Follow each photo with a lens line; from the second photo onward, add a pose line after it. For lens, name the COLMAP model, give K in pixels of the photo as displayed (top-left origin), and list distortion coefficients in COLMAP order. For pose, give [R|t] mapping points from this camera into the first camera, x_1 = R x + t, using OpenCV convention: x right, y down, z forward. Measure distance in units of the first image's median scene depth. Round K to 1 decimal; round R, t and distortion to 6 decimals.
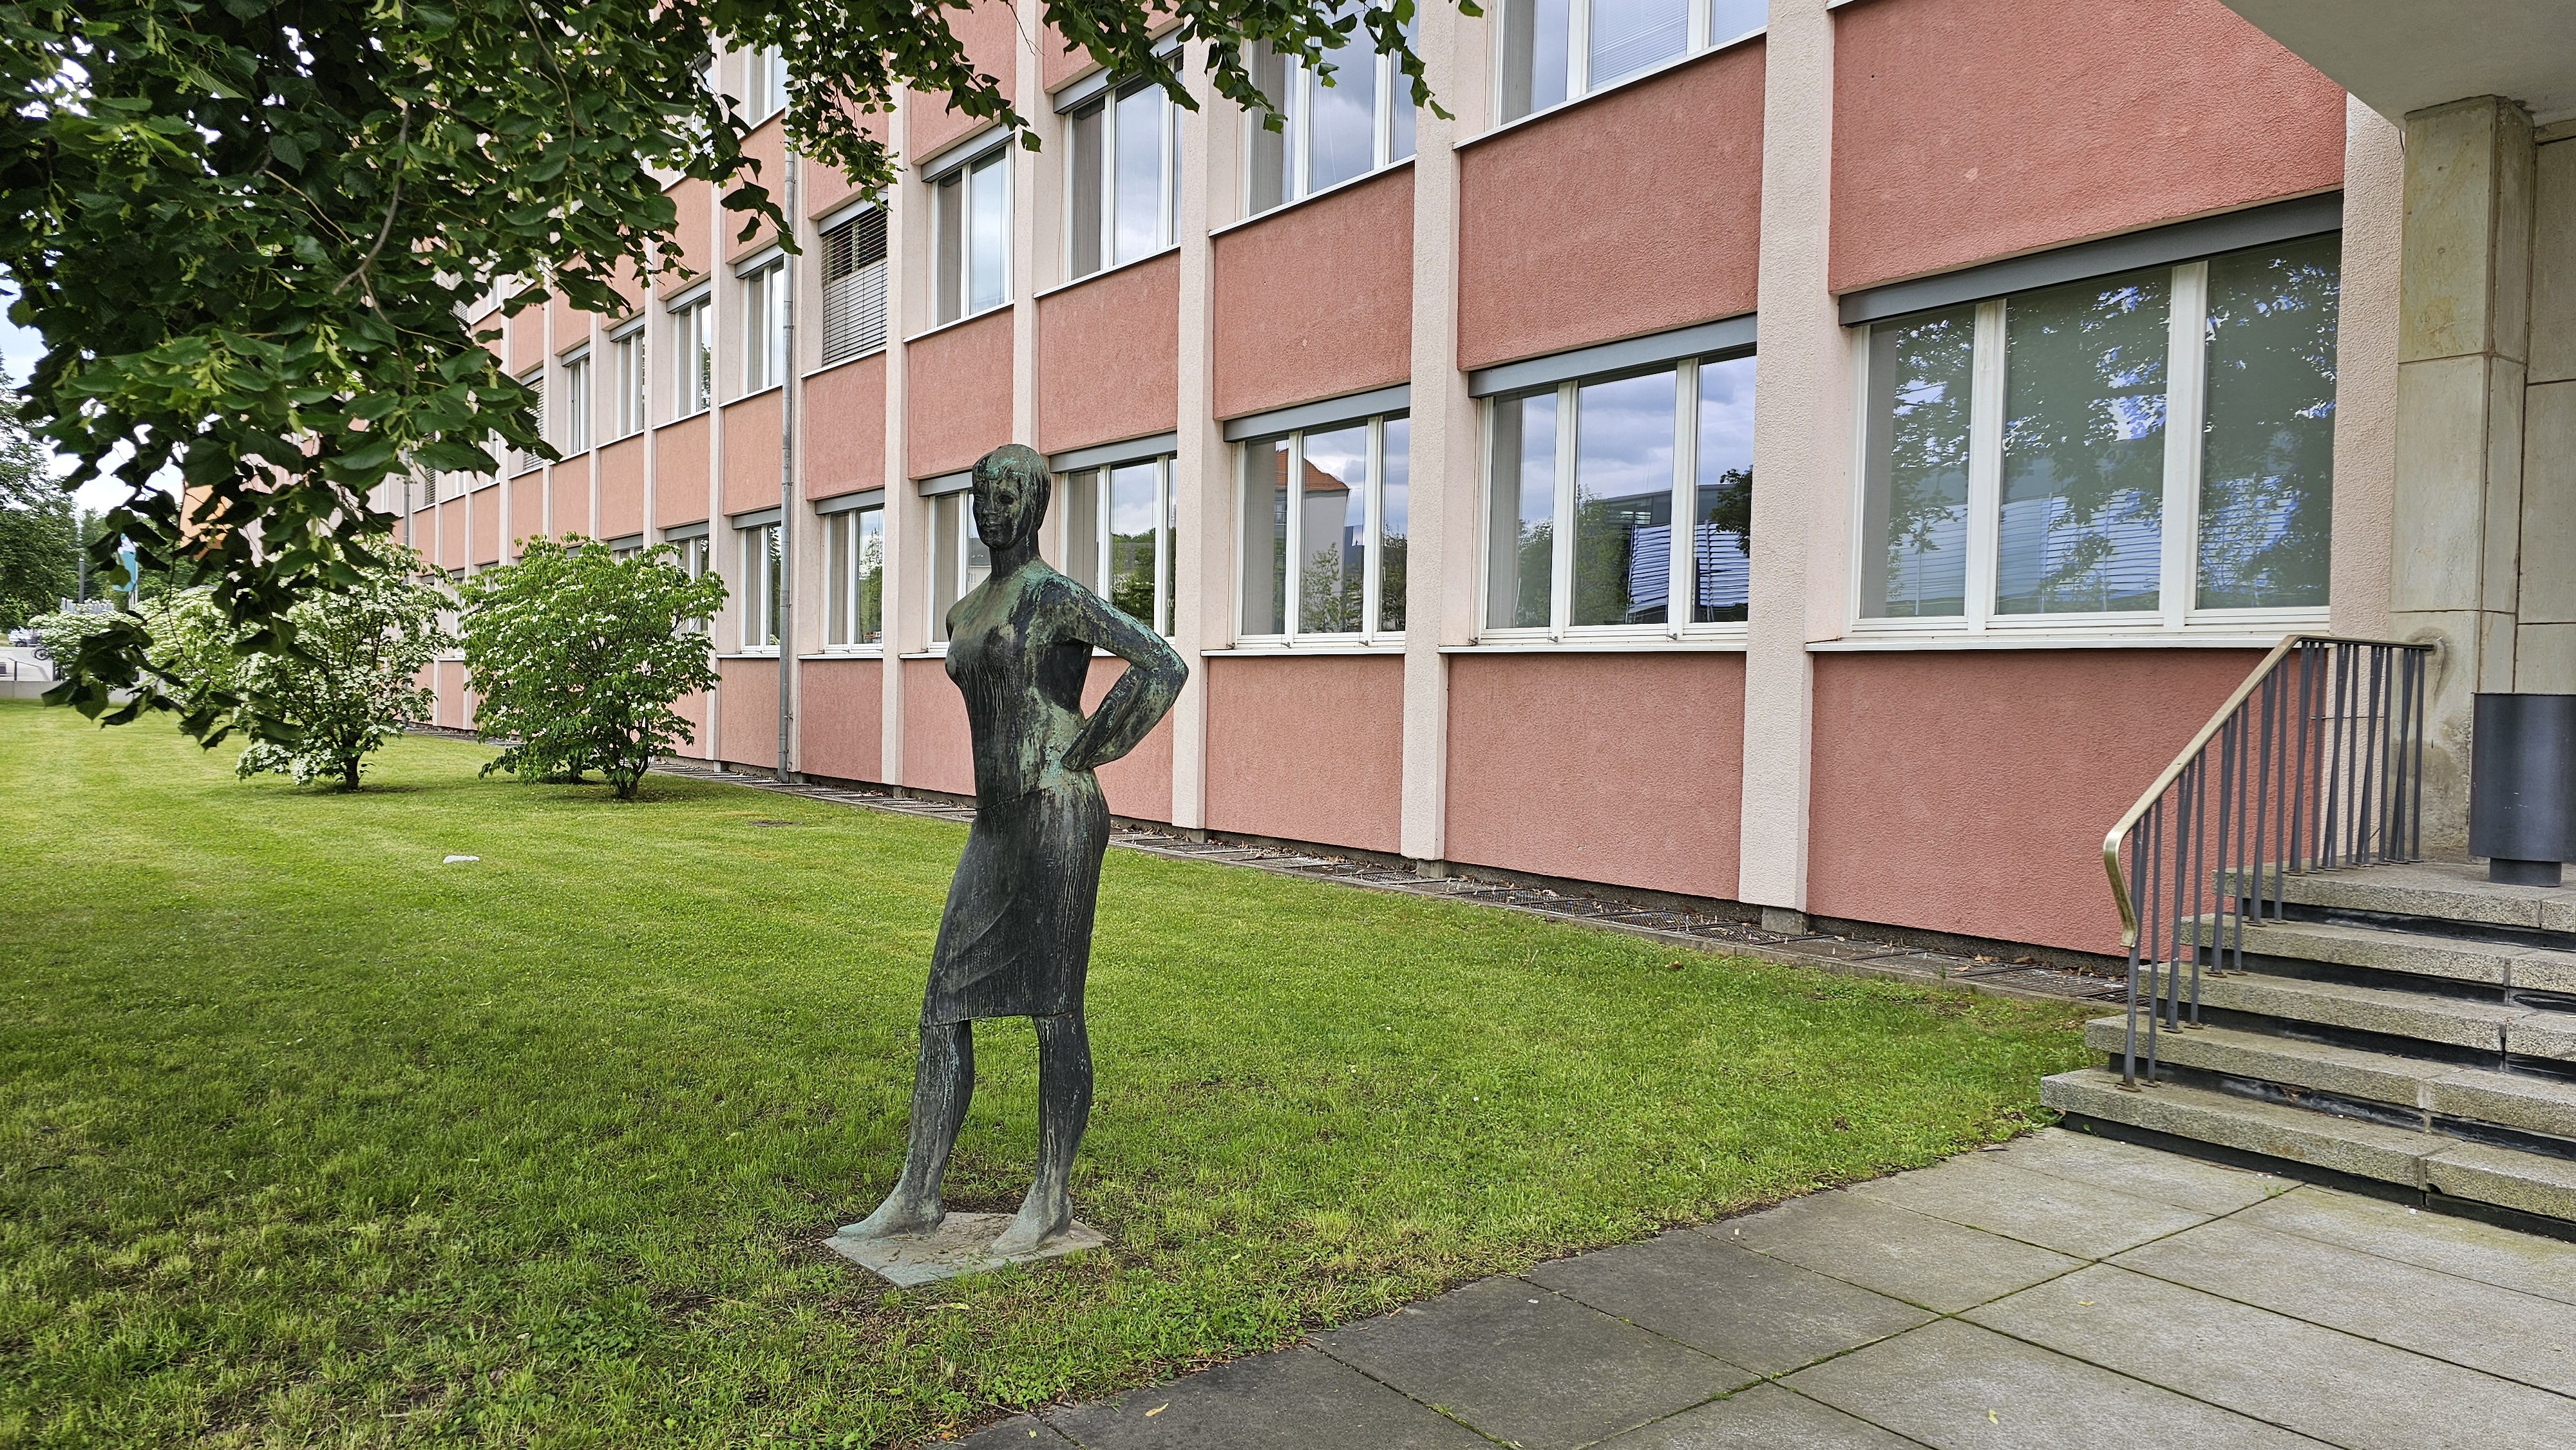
lens RADIAL K [[1637.6, 0, 1283.7], [0, 1637.6, 718.8], [0, 0, 1]] dist [0.009973, -0.001976]
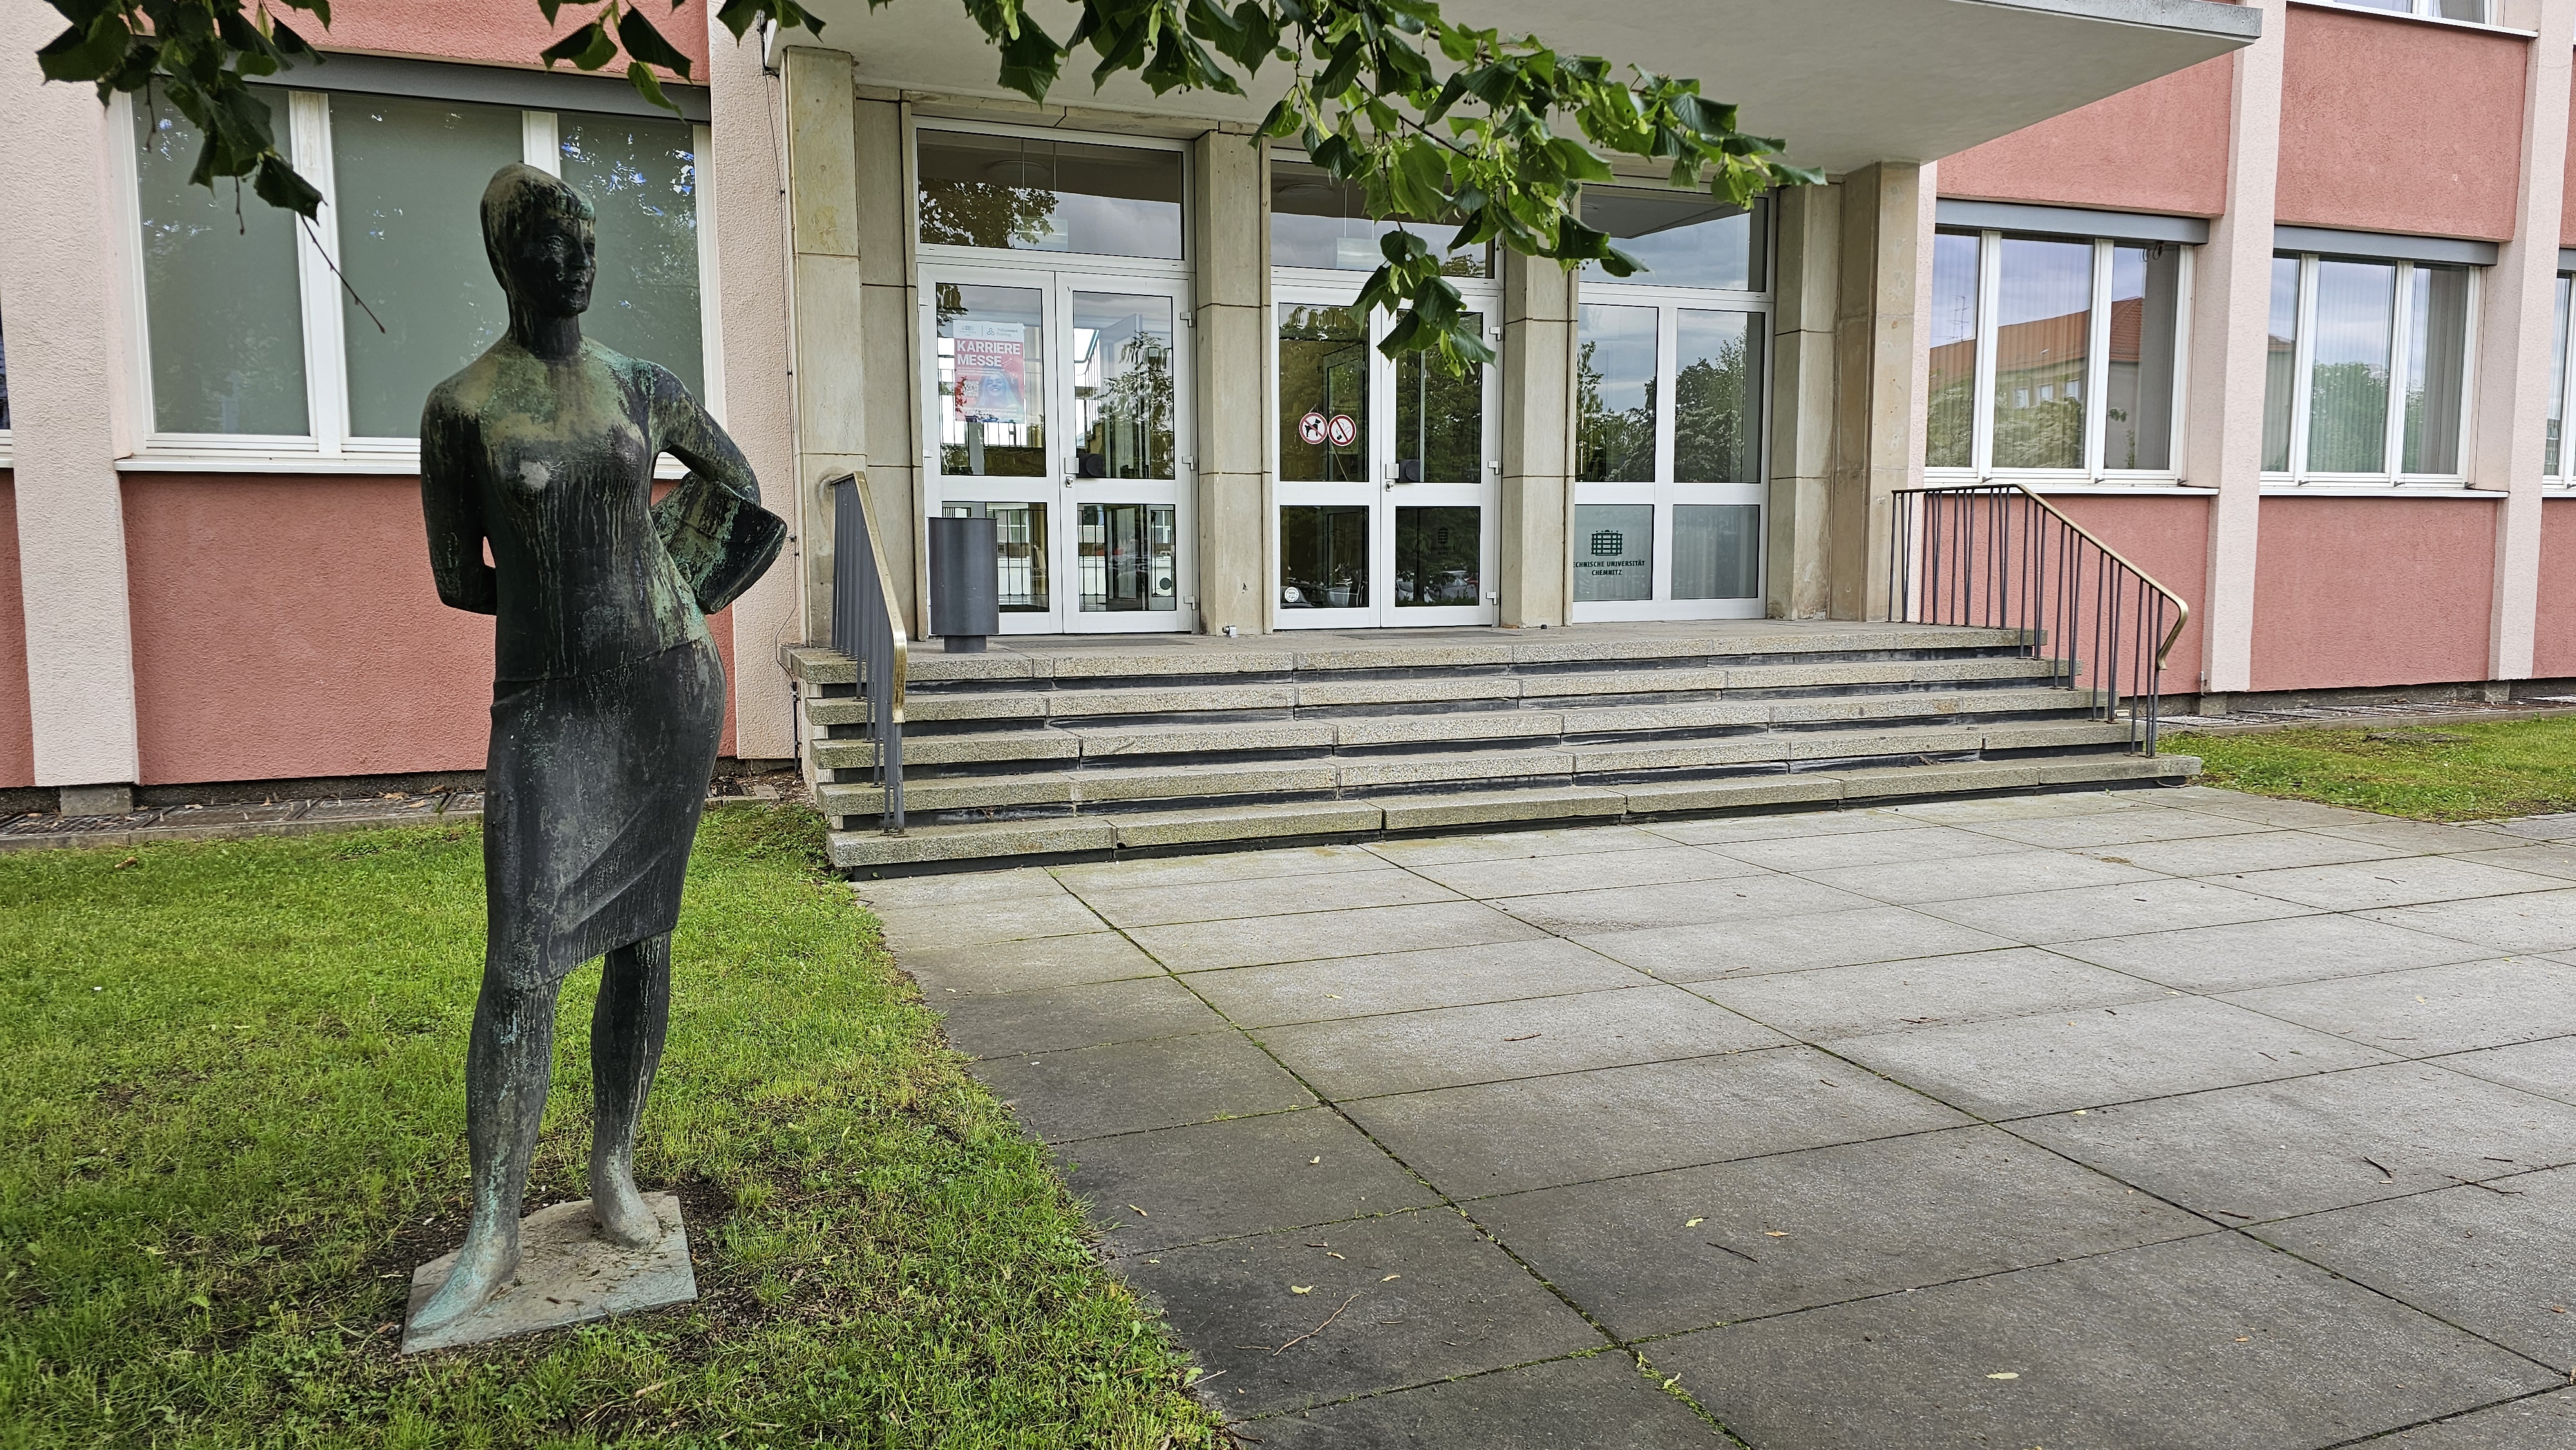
lens RADIAL K [[1637.6, 0, 1284.8], [0, 1637.6, 730.1], [0, 0, 1]] dist [0.009973, -0.001976]
pose [[0.293584, -0.125807, 0.947619, -0.606354], [0.021540, 0.991921, 0.125015, -0.004840], [-0.955691, -0.016291, 0.293922, 0.373789]]
